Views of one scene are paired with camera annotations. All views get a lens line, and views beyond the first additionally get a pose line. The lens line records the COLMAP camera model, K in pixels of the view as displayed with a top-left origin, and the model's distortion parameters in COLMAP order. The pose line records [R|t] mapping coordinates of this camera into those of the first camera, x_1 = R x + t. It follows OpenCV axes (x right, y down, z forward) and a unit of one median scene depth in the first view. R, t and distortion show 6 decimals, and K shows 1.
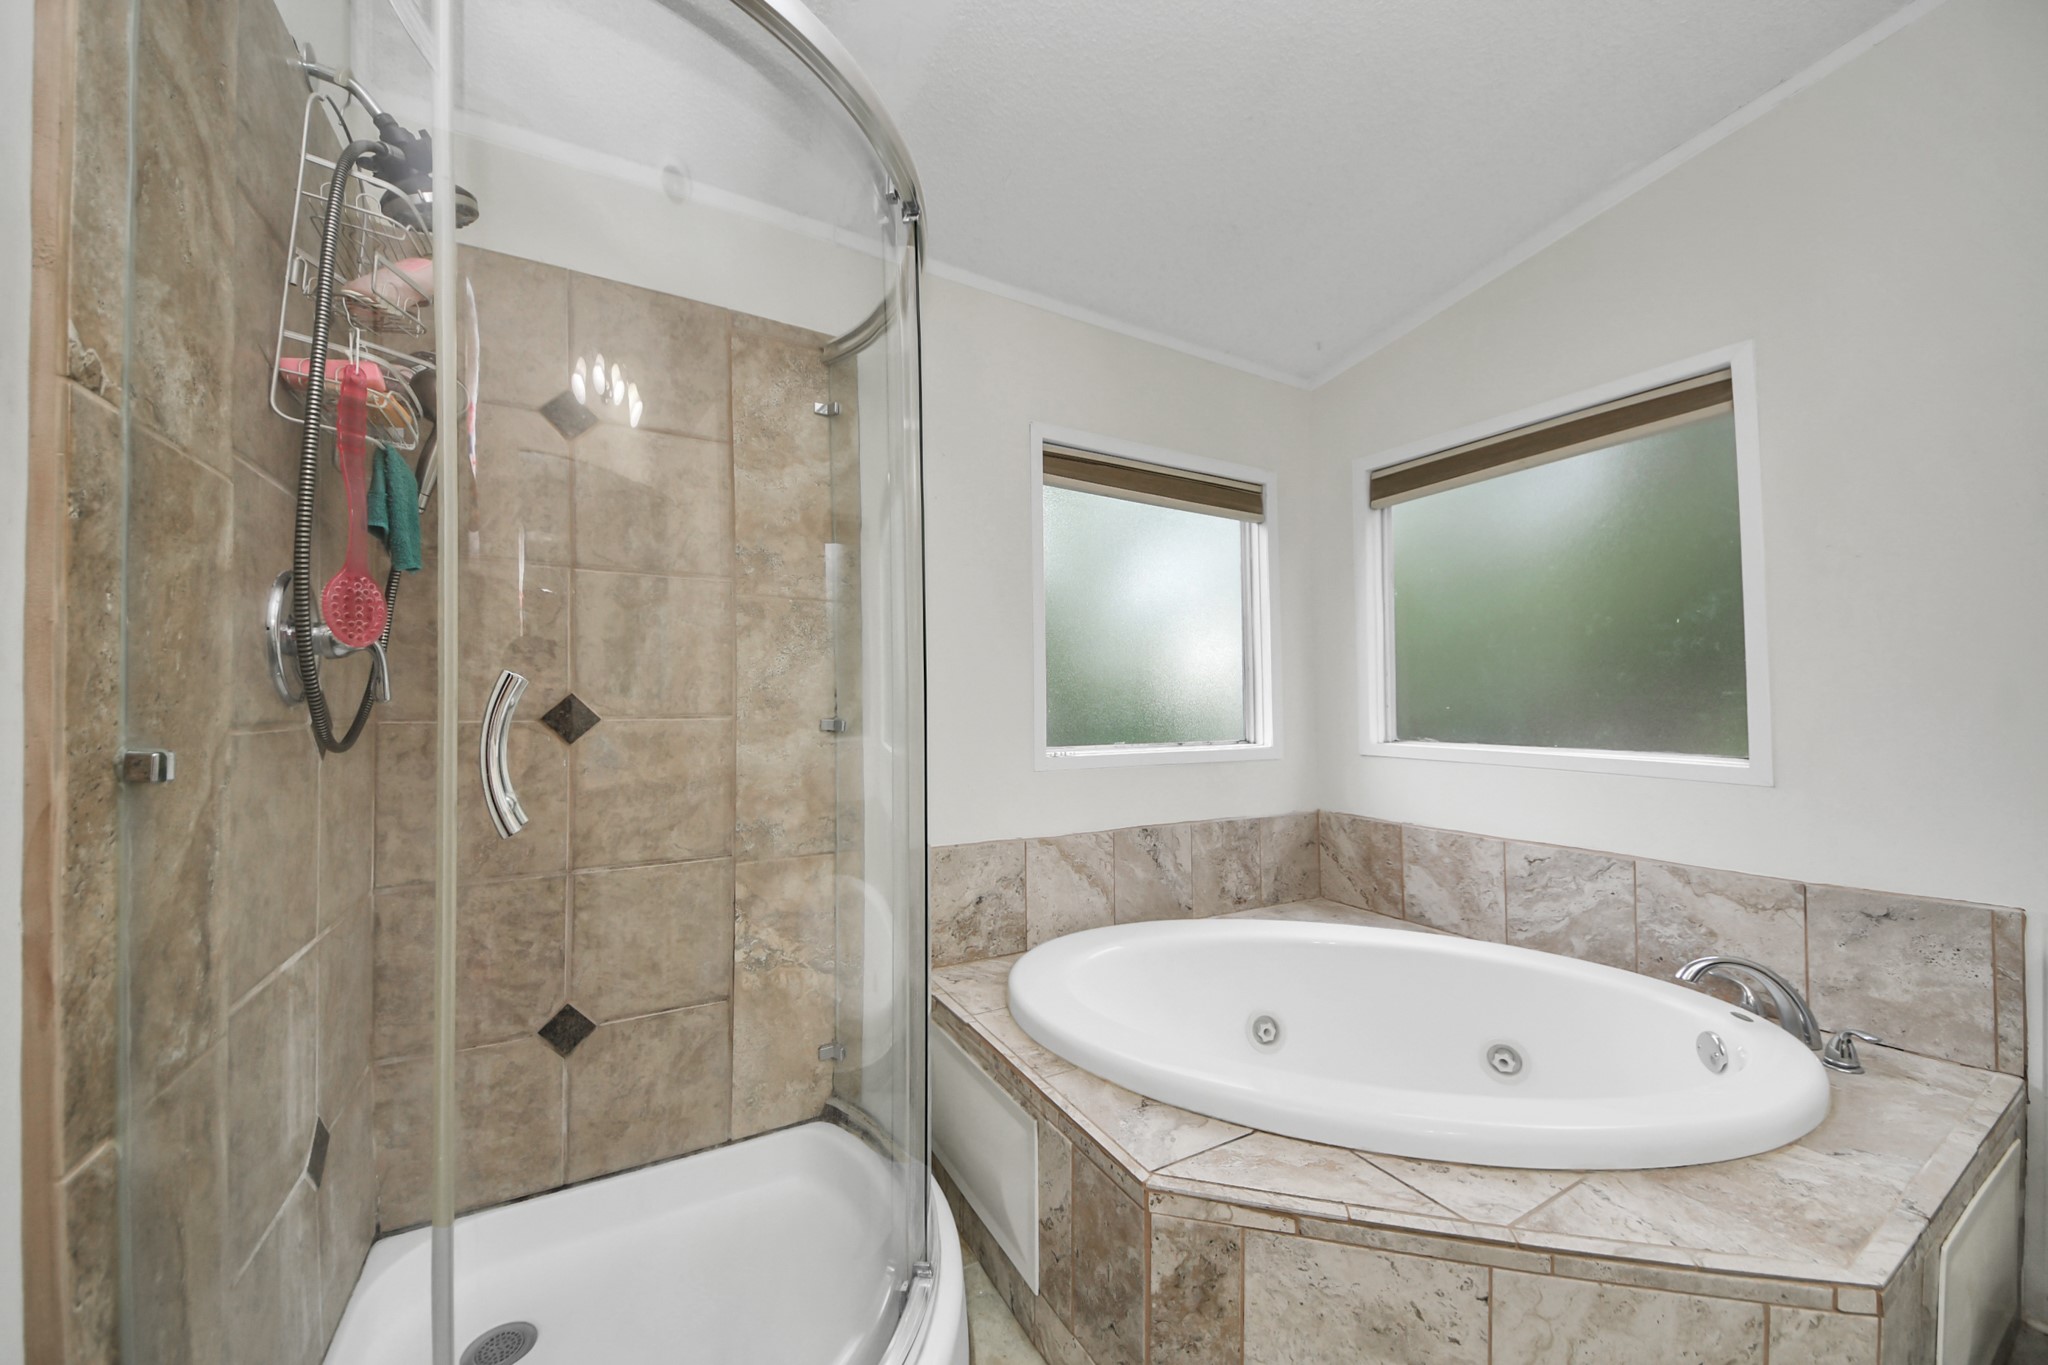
lens RADIAL K [[735.5, 0, 1021.0], [0, 735.5, 659.1], [0, 0, 1]] dist [-0.025702, -0.000435]
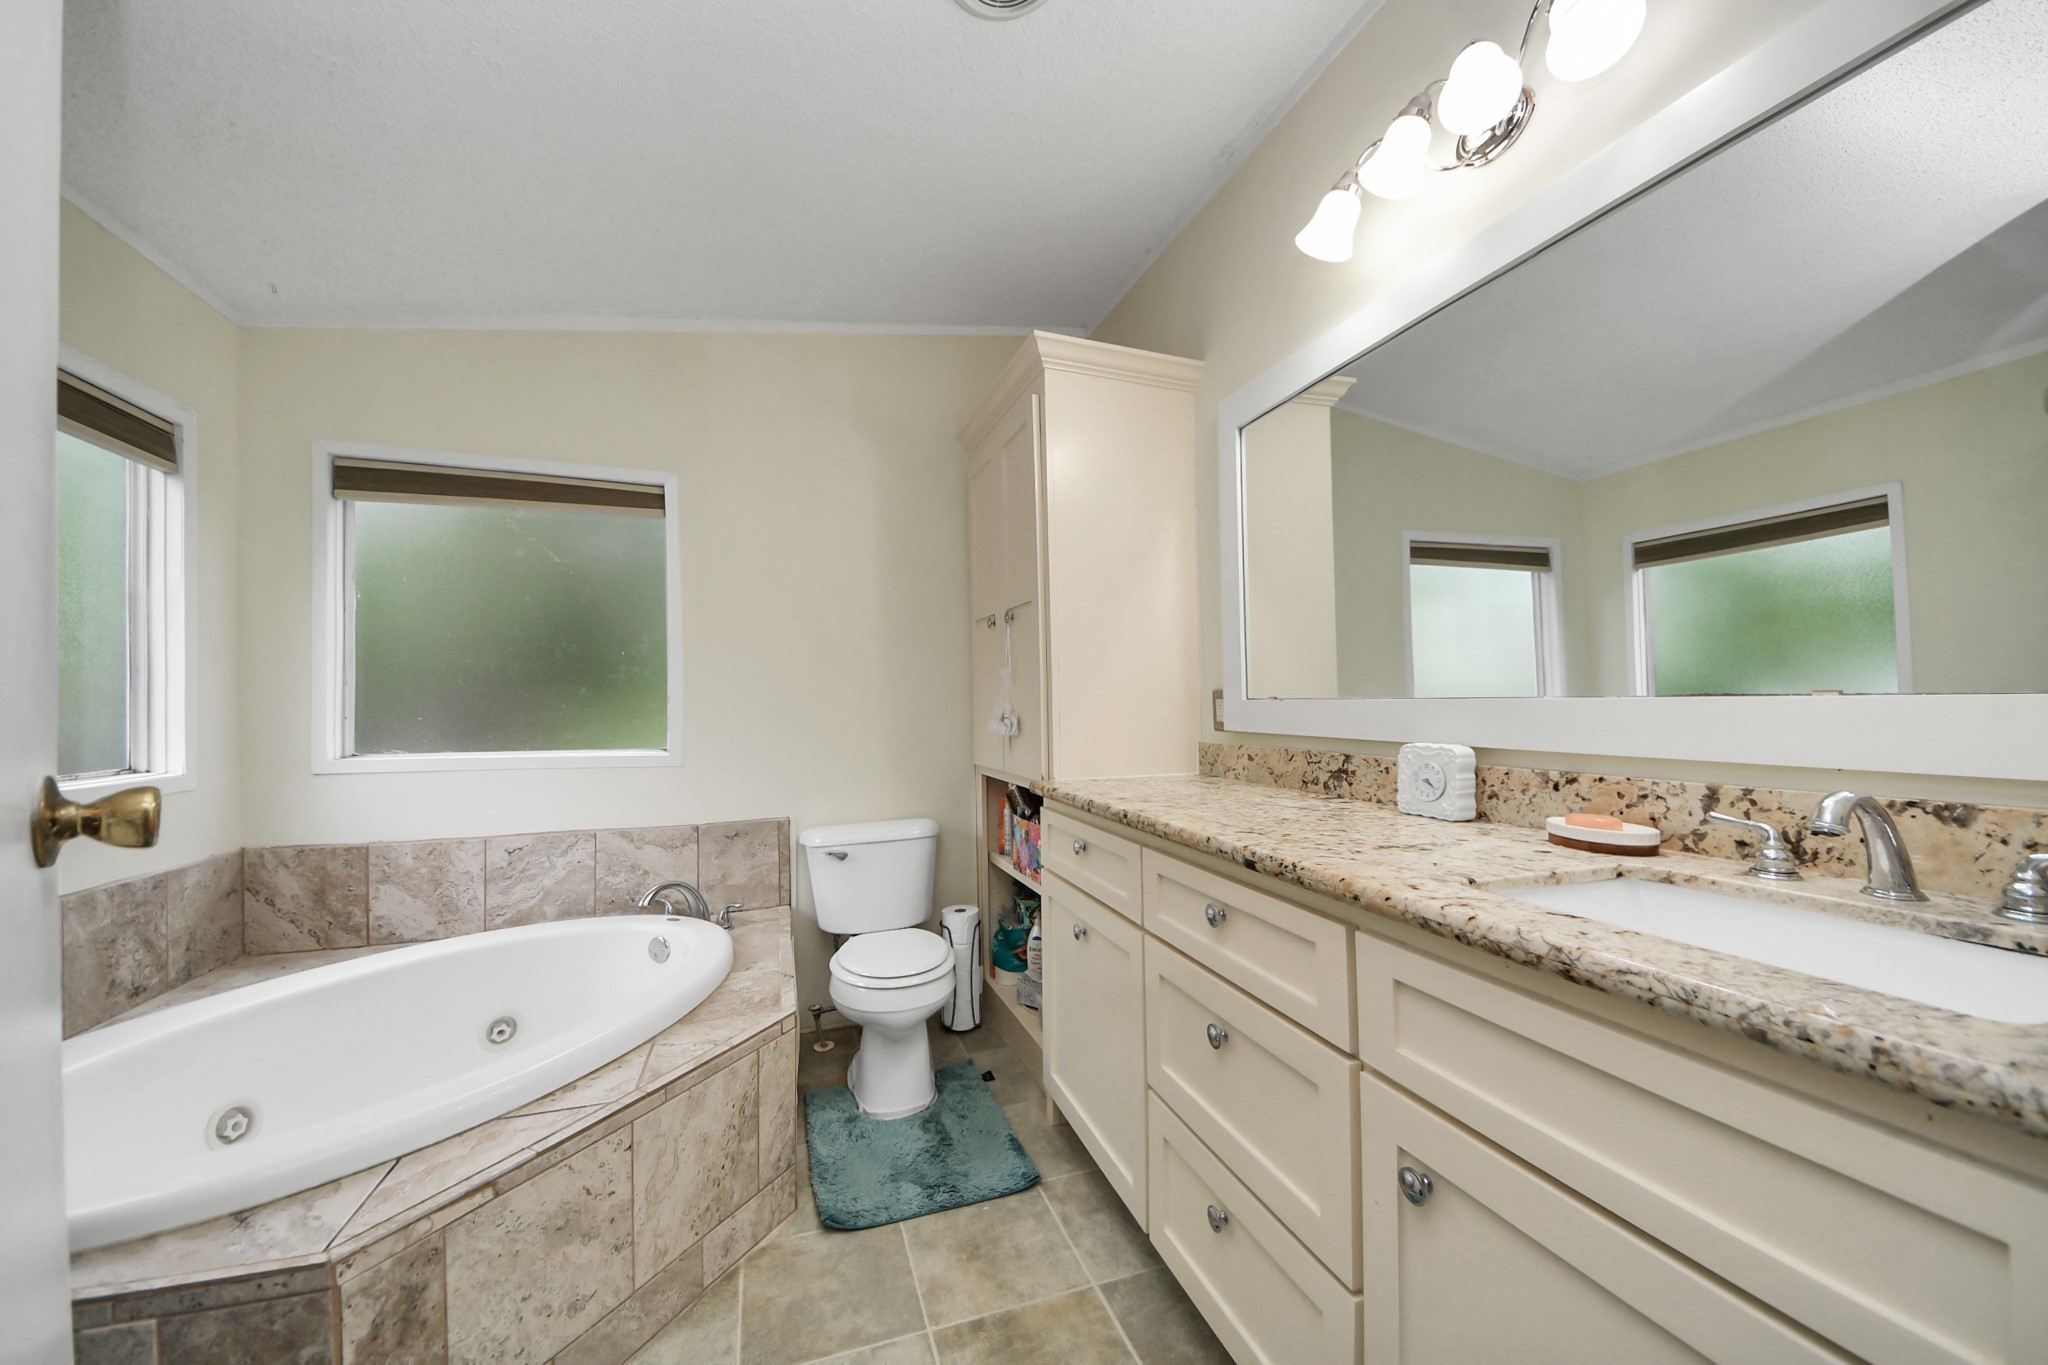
lens RADIAL K [[754.1, 0, 1024.0], [0, 754.1, 682.5], [0, 0, 1]] dist [-0.040252, 0.000169]
pose [[0.170014, 0.014098, 0.985341, -0.405137], [-0.037986, 0.999248, -0.007743, -0.011493], [-0.984709, -0.036113, 0.170422, 0.024766]]
